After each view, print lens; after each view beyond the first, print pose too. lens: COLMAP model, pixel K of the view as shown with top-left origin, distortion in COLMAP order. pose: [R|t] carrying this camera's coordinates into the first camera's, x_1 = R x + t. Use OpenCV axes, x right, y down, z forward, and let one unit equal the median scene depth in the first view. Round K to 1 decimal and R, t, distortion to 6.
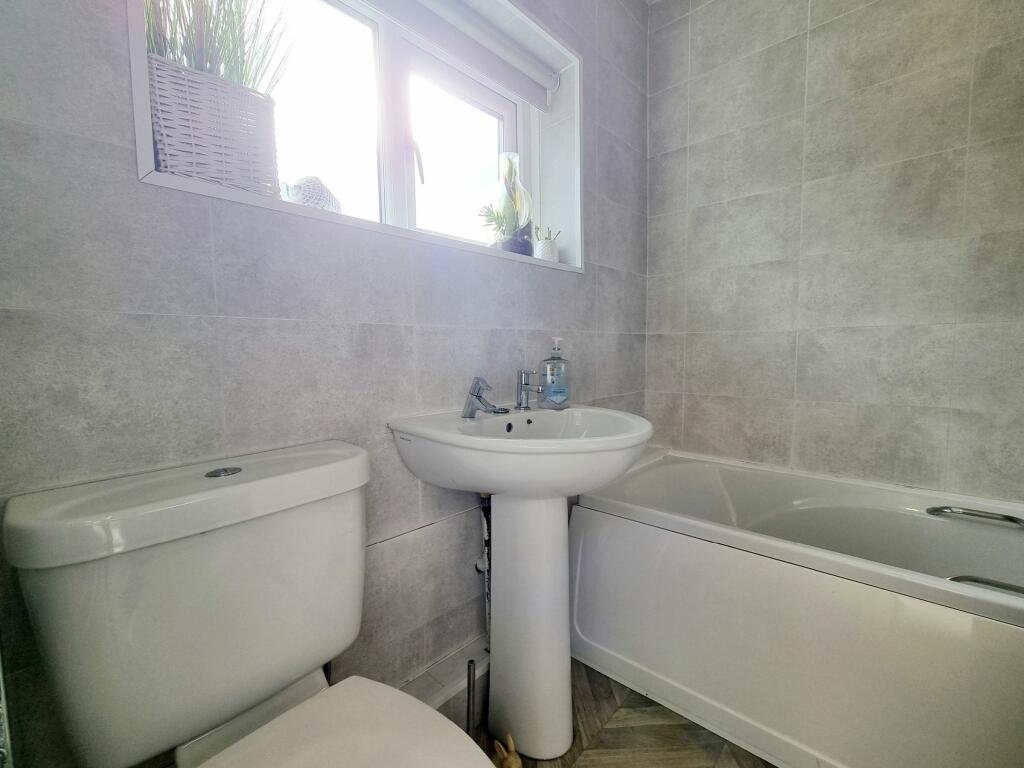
lens RADIAL K [[440.0, 0, 517.0], [0, 440.0, 382.4], [0, 0, 1]] dist [-0.003814, 0.000397]
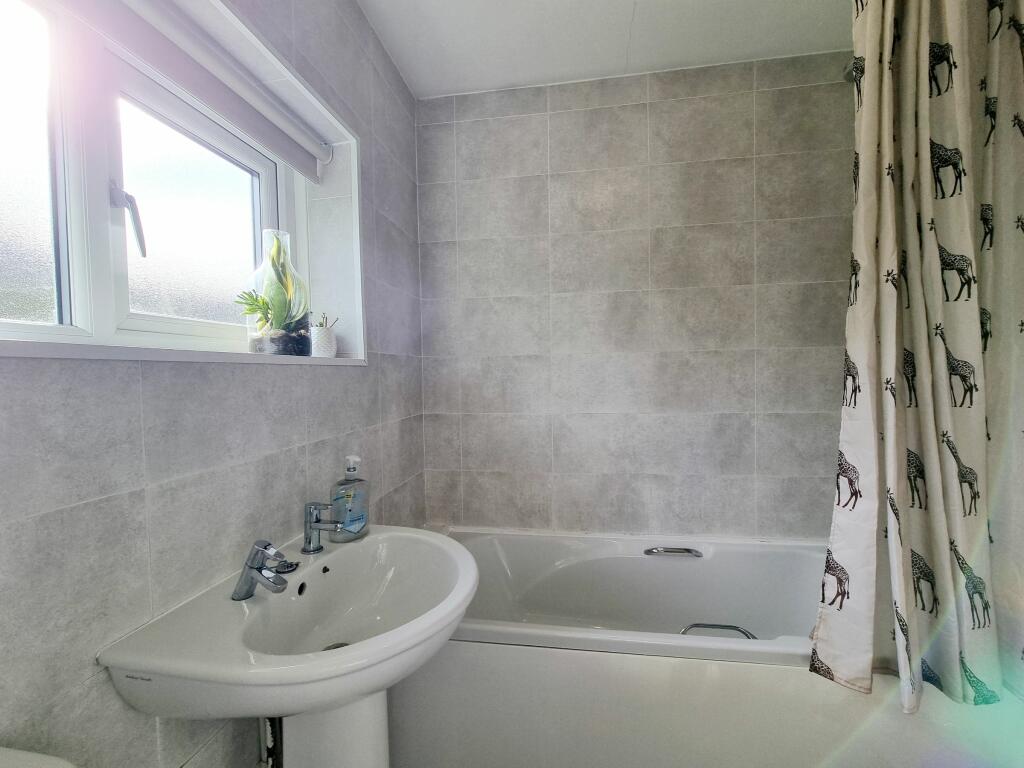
lens RADIAL K [[422.0, 0, 518.0], [0, 422.0, 386.2], [0, 0, 1]] dist [-0.001408, 0.000323]
pose [[0.830010, -0.017736, 0.557466, -0.082208], [0.050356, 0.997795, -0.043230, -0.155877], [-0.555470, 0.063953, 0.829073, 0.097418]]
